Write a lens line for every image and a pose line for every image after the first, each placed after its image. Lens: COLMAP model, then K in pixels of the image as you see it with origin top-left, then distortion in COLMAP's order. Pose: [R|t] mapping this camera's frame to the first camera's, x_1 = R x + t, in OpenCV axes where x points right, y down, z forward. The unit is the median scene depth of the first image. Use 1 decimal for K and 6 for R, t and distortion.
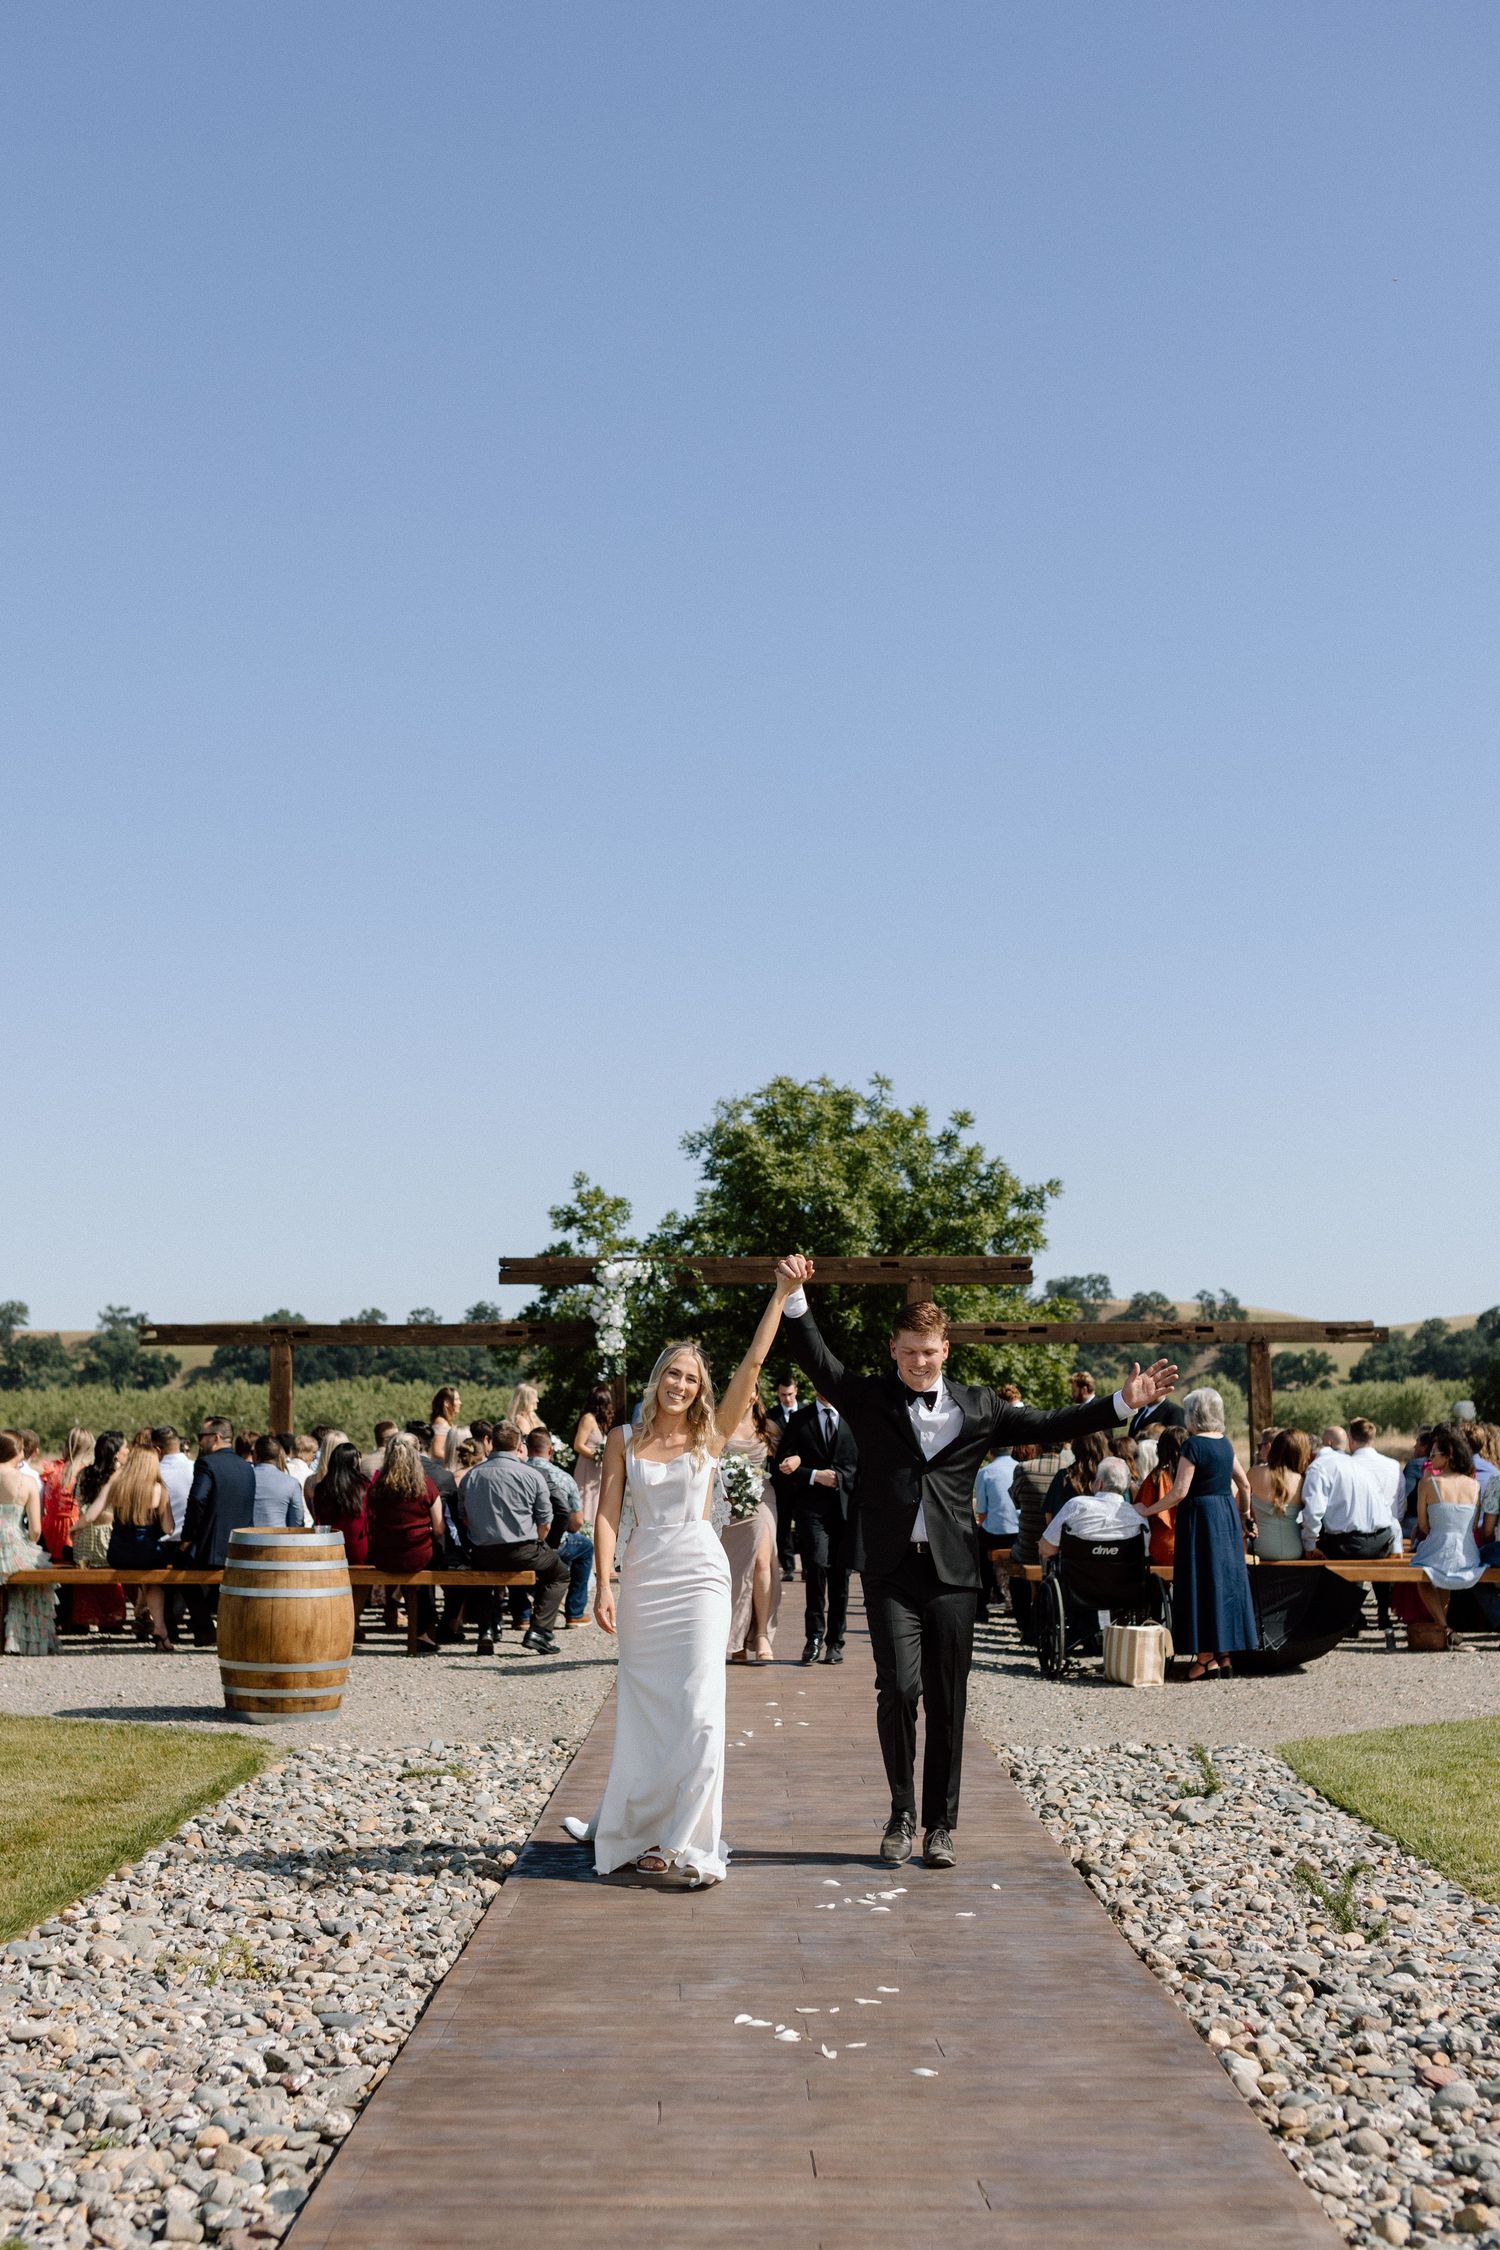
lens RADIAL K [[3233.2, 0, 750.0], [0, 3233.2, 1125.0], [0, 0, 1]] dist [-0.003664, 0.036622]
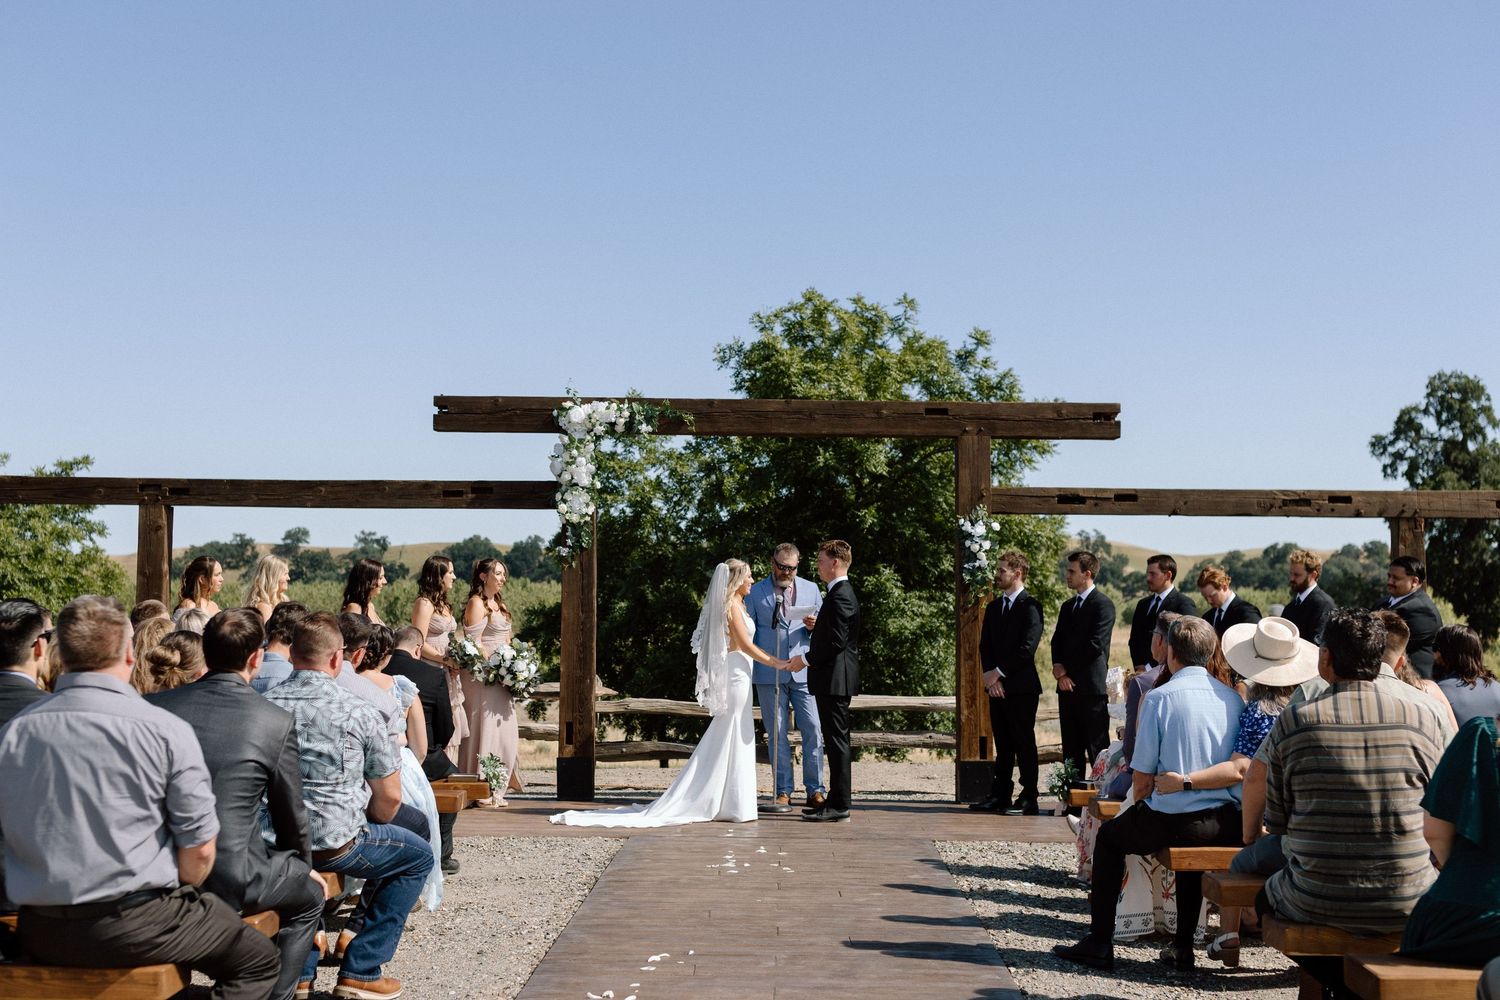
lens RADIAL K [[2099.6, 0, 772.5], [0, 2099.6, 496.9], [0, 0, 1]] dist [-0.016101, 0.059435]
pose [[0.999908, 0.012183, -0.006005, 0.010046], [-0.011956, 0.999263, 0.036470, 0.067972], [0.006445, -0.036395, 0.999317, 0.734344]]
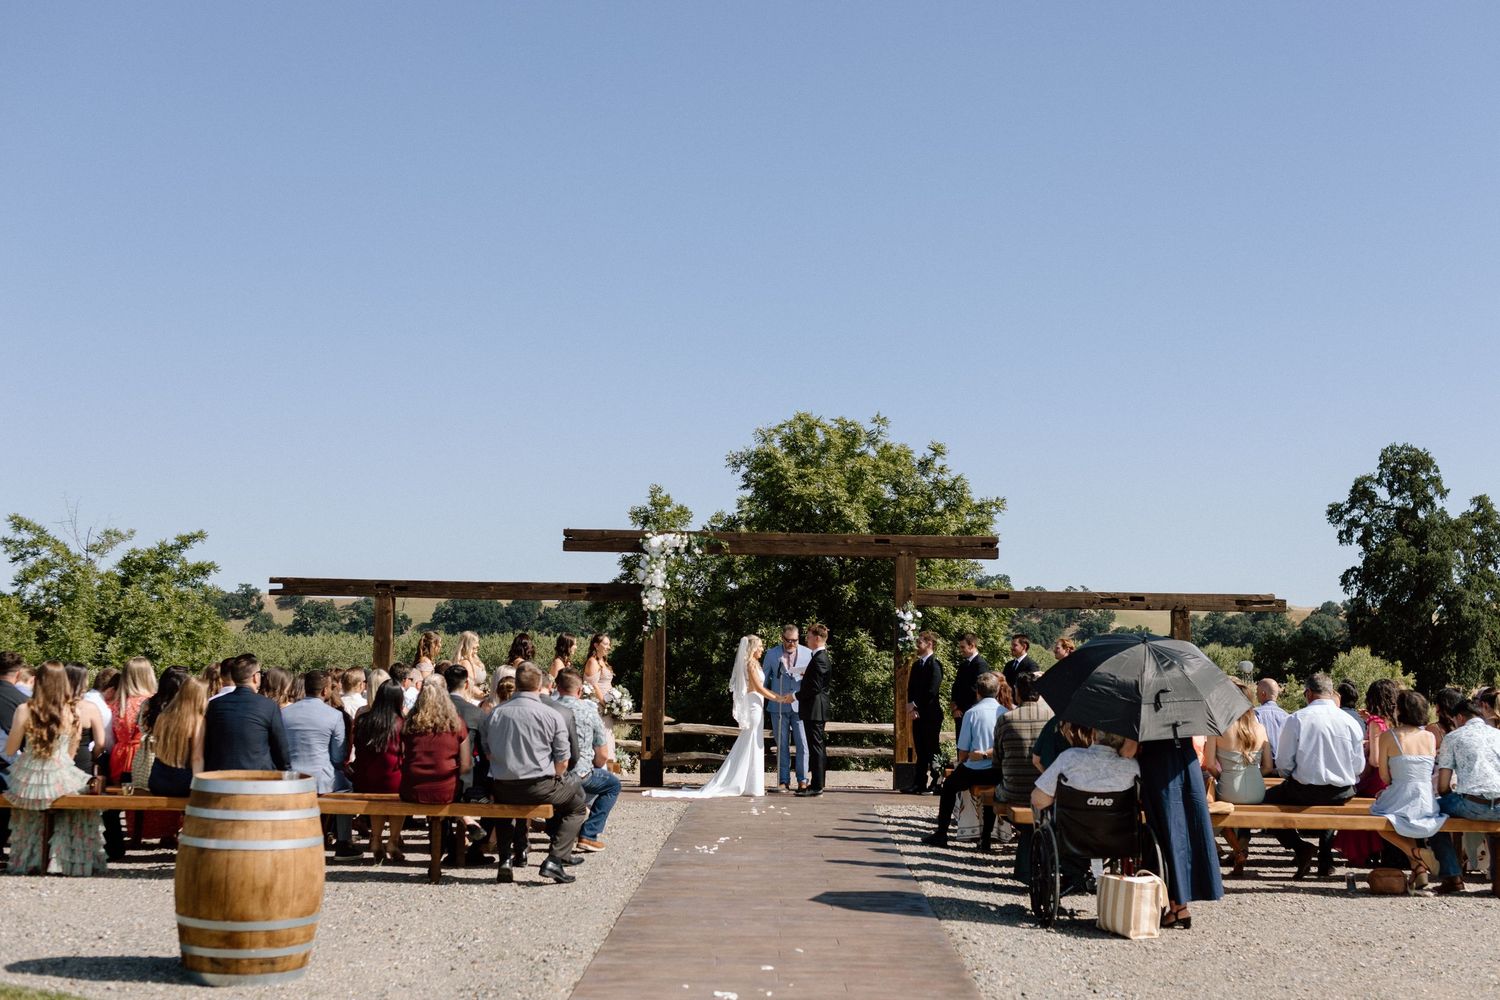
lens RADIAL K [[2068.8, 0, 810.9], [0, 2068.8, 504.1], [0, 0, 1]] dist [-0.023005, 0.046233]
pose [[0.999696, 0.020131, 0.014204, 0.006454], [-0.020323, 0.999703, 0.013466, 0.028392], [-0.013928, -0.013750, 0.999808, 0.321775]]
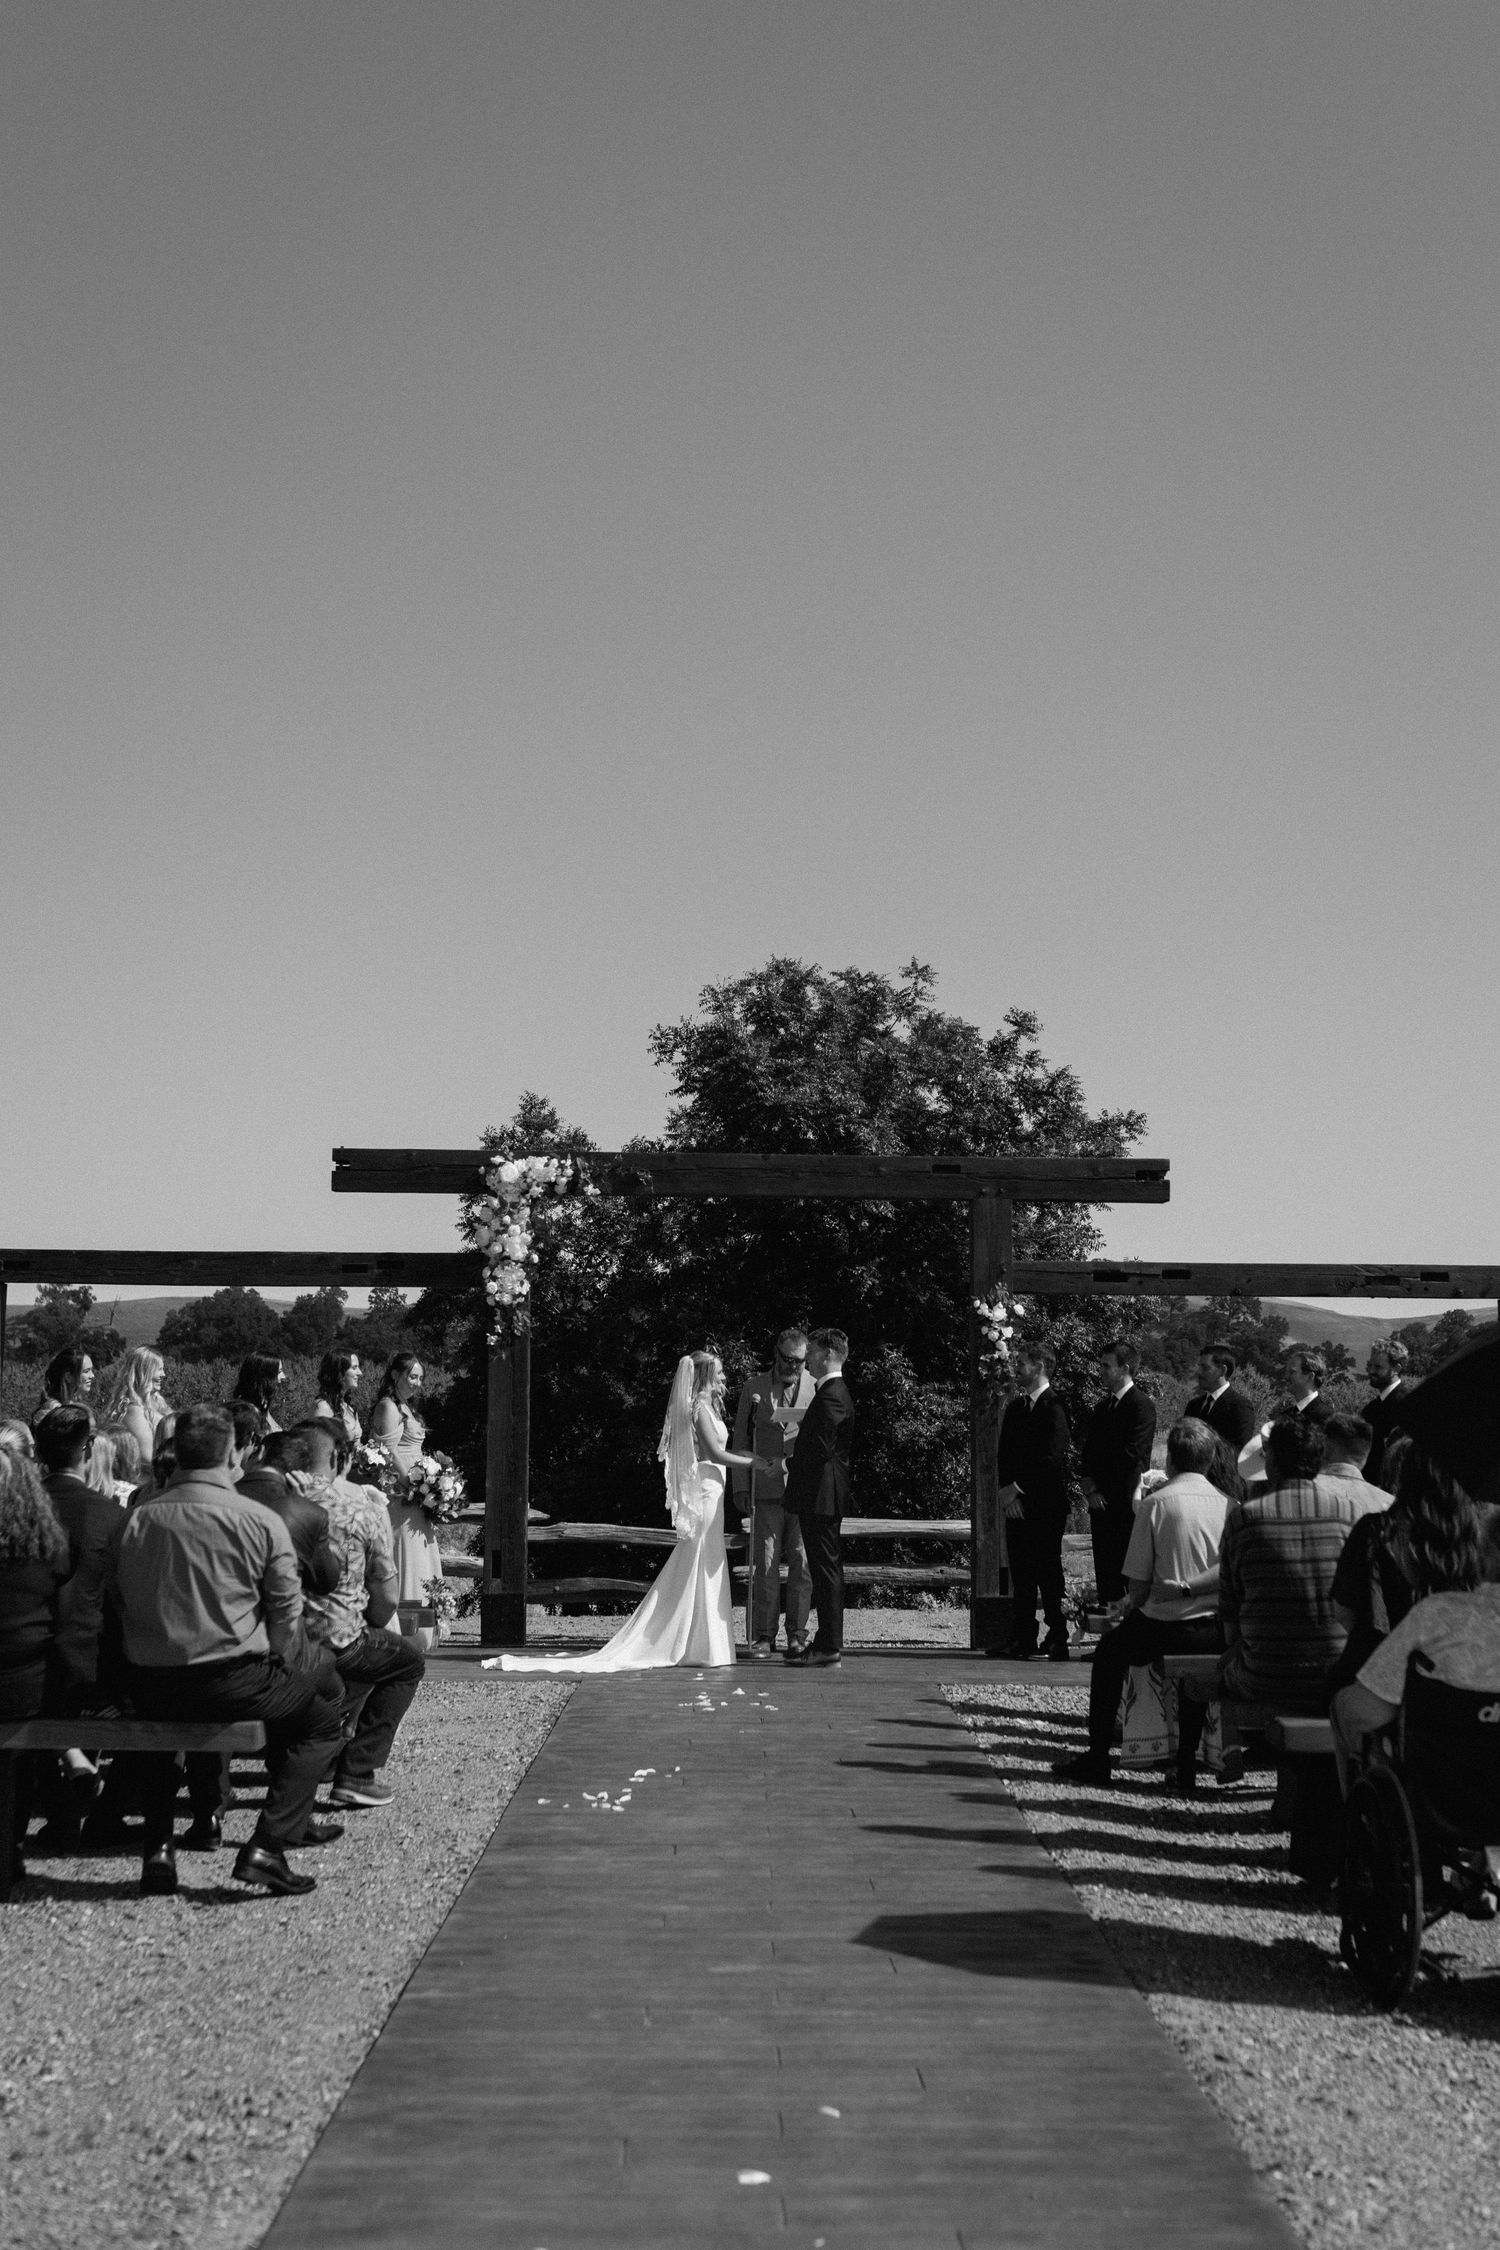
lens RADIAL K [[3390.8, 0, 866.2], [0, 3390.8, 1019.2], [0, 0, 1]] dist [-0.015373, -0.031543]
pose [[0.999175, 0.016384, 0.037154, 0.002254], [-0.015492, 0.999588, -0.024182, 0.044678], [-0.037535, 0.023586, 0.999017, 0.492038]]
